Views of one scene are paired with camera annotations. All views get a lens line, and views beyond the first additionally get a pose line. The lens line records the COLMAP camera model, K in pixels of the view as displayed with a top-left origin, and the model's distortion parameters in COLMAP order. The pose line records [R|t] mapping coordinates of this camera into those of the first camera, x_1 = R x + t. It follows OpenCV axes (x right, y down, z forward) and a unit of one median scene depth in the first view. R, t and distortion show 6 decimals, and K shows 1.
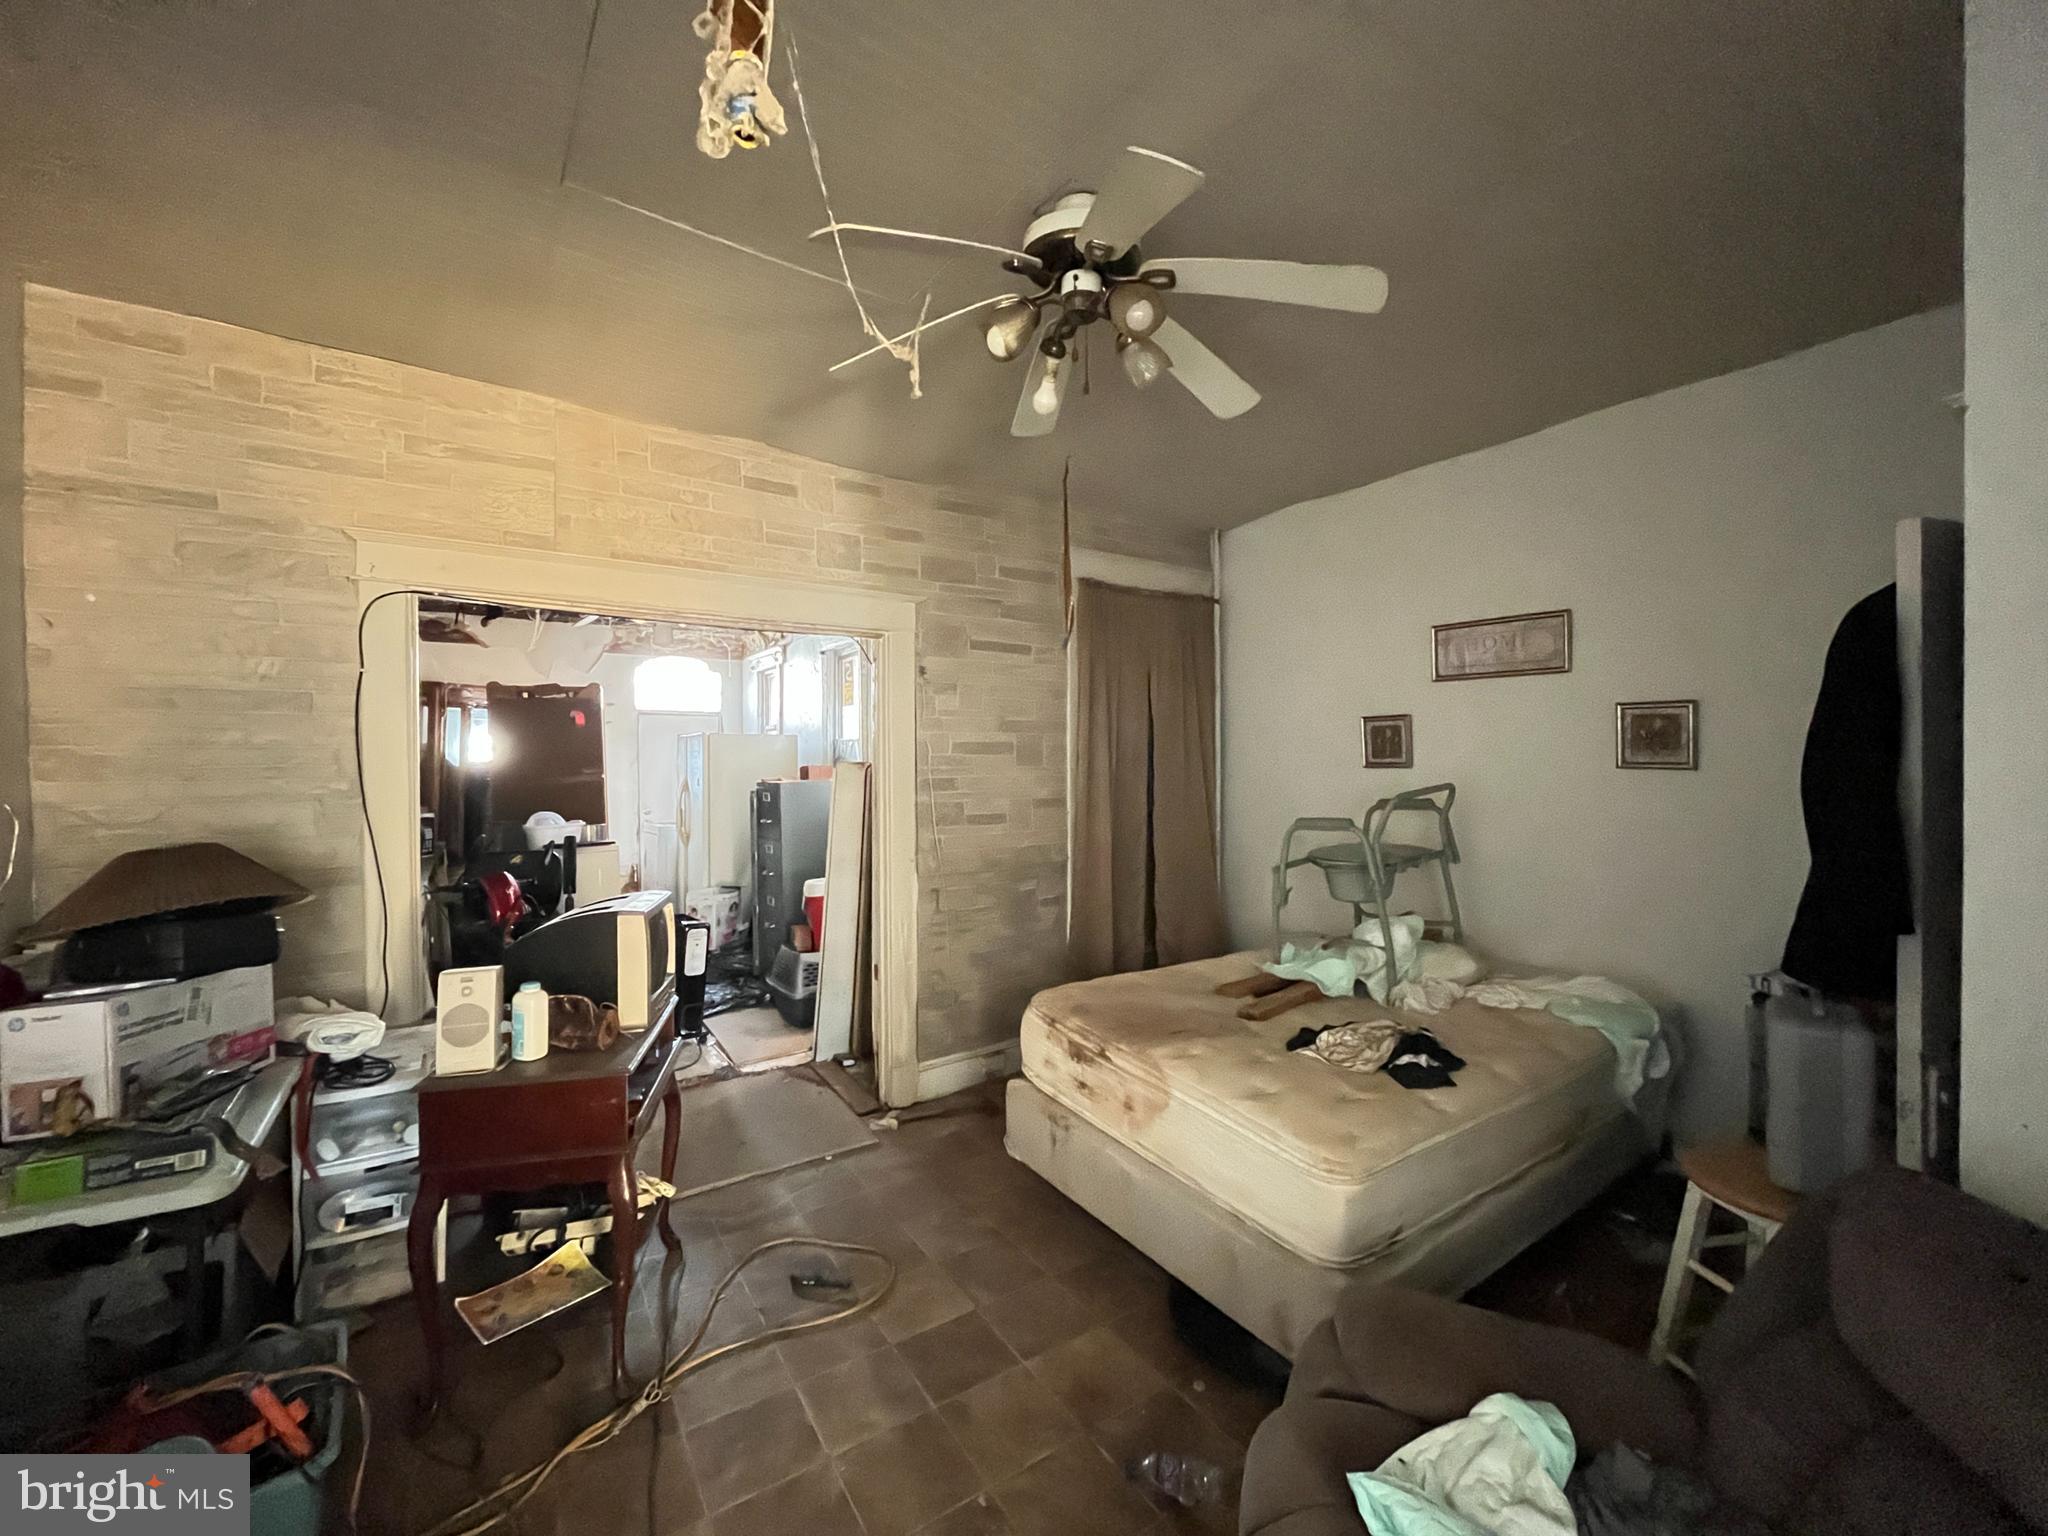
lens RADIAL K [[825.7, 0, 1035.1], [0, 825.7, 767.7], [0, 0, 1]] dist [-0.001580, -0.000380]
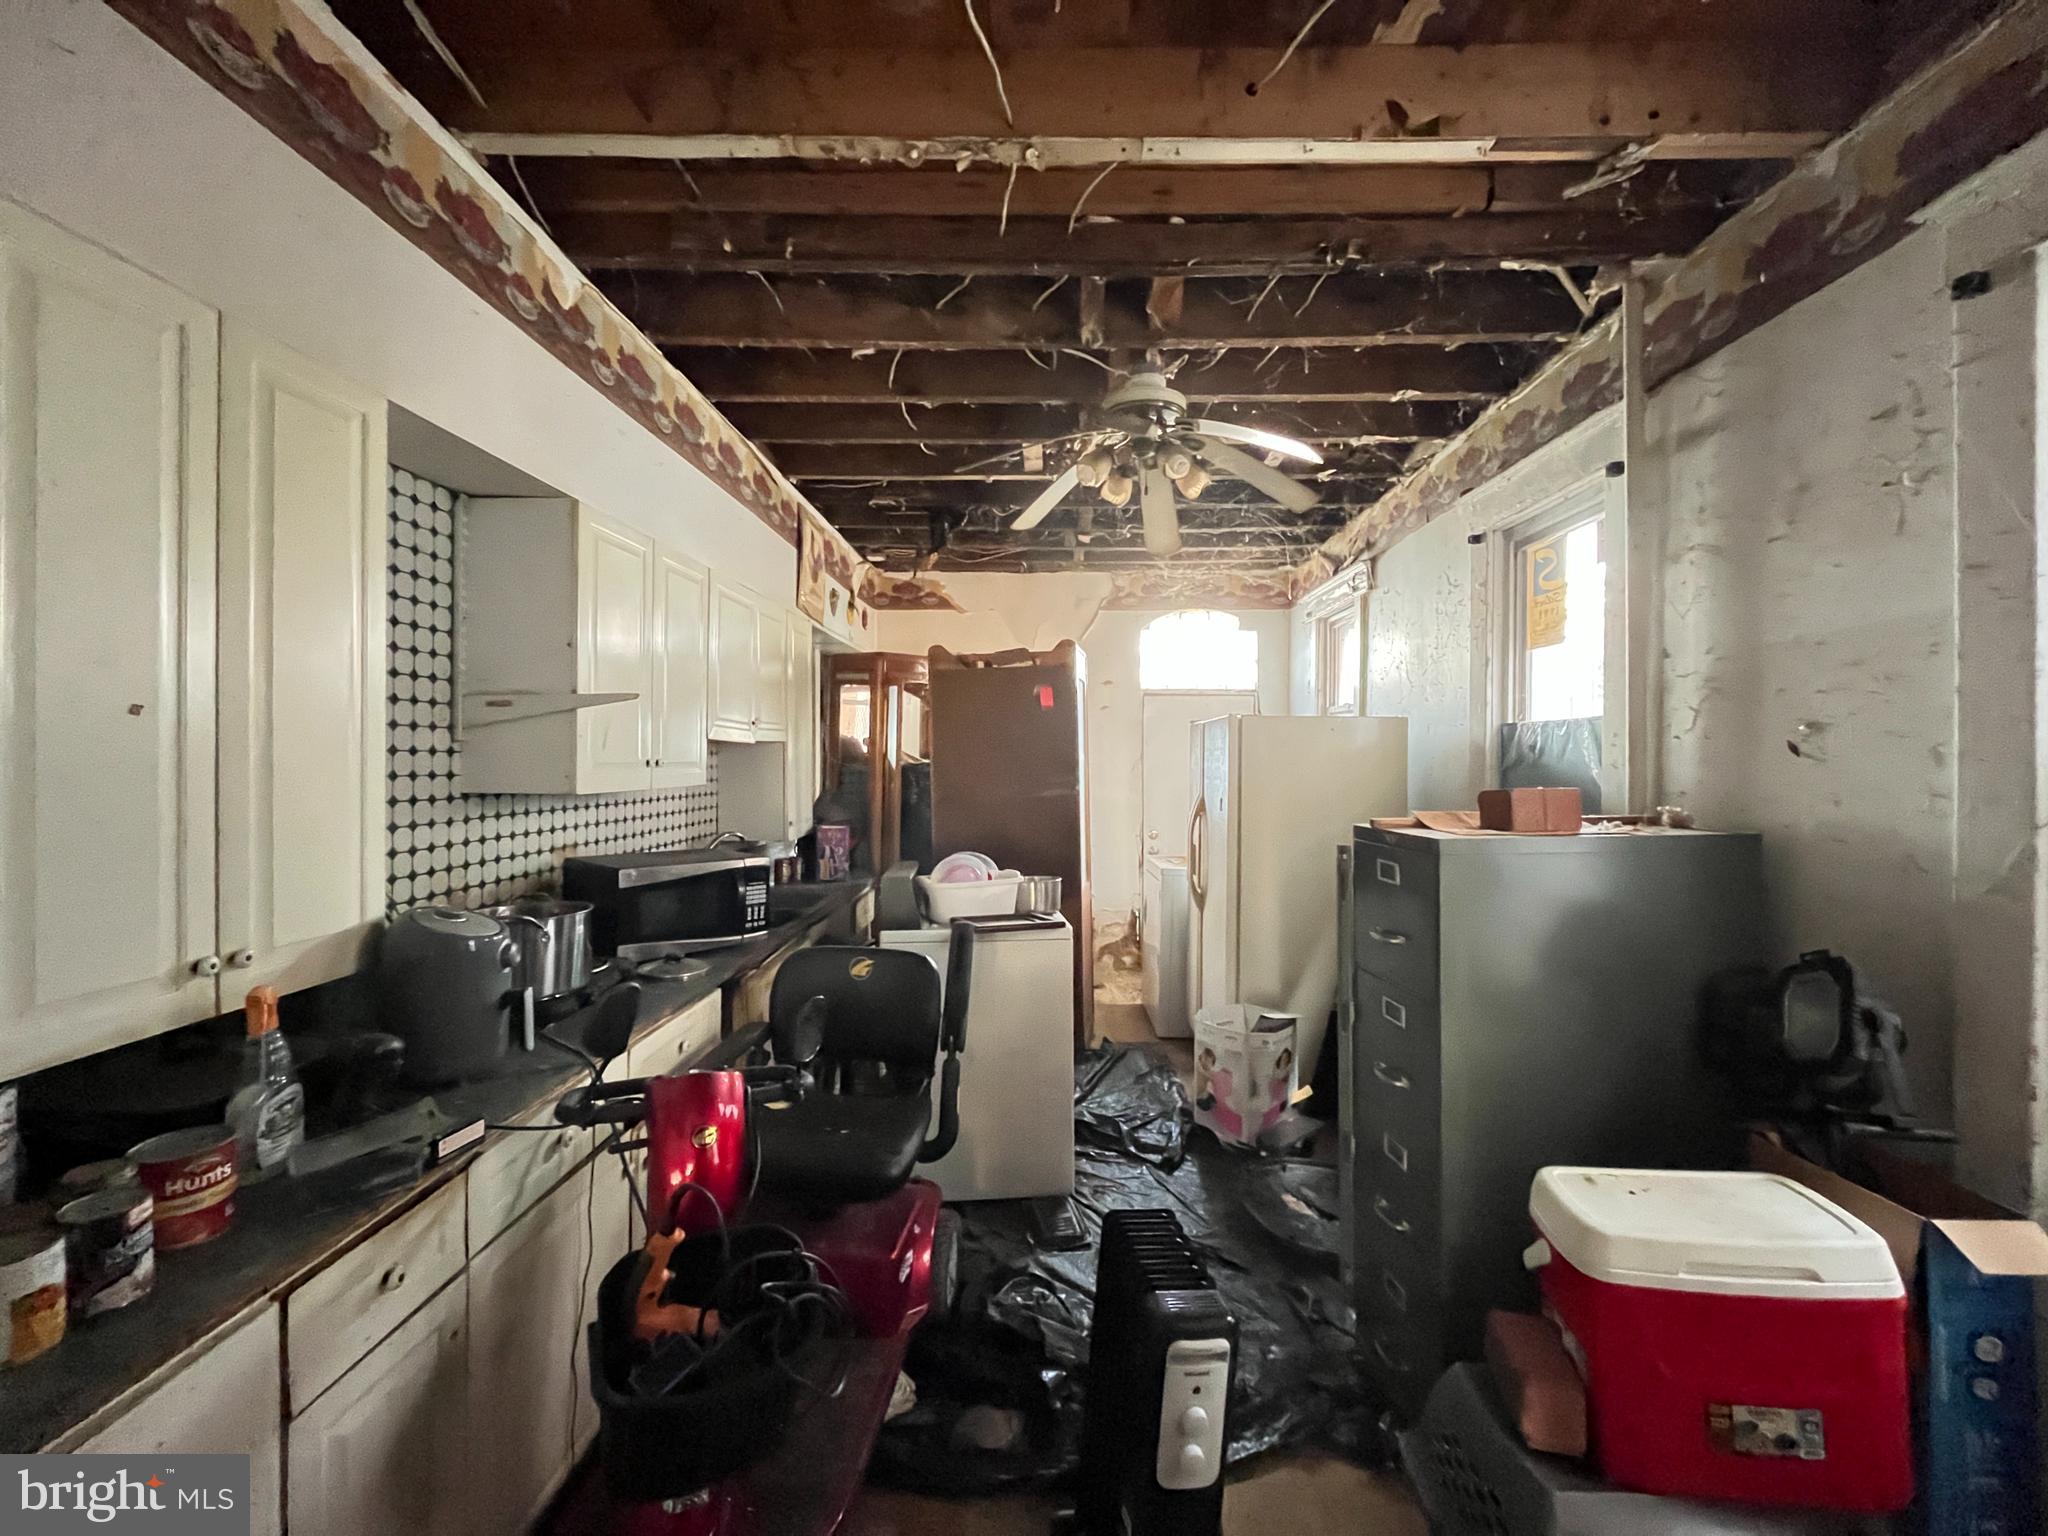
lens RADIAL K [[825.7, 0, 1032.6], [0, 825.7, 763.8], [0, 0, 1]] dist [-0.001580, -0.000380]
pose [[0.813934, 0.011406, -0.580846, -0.185466], [-0.012319, 0.999921, 0.002373, -0.009445], [0.580827, 0.005223, 0.814010, 0.465537]]
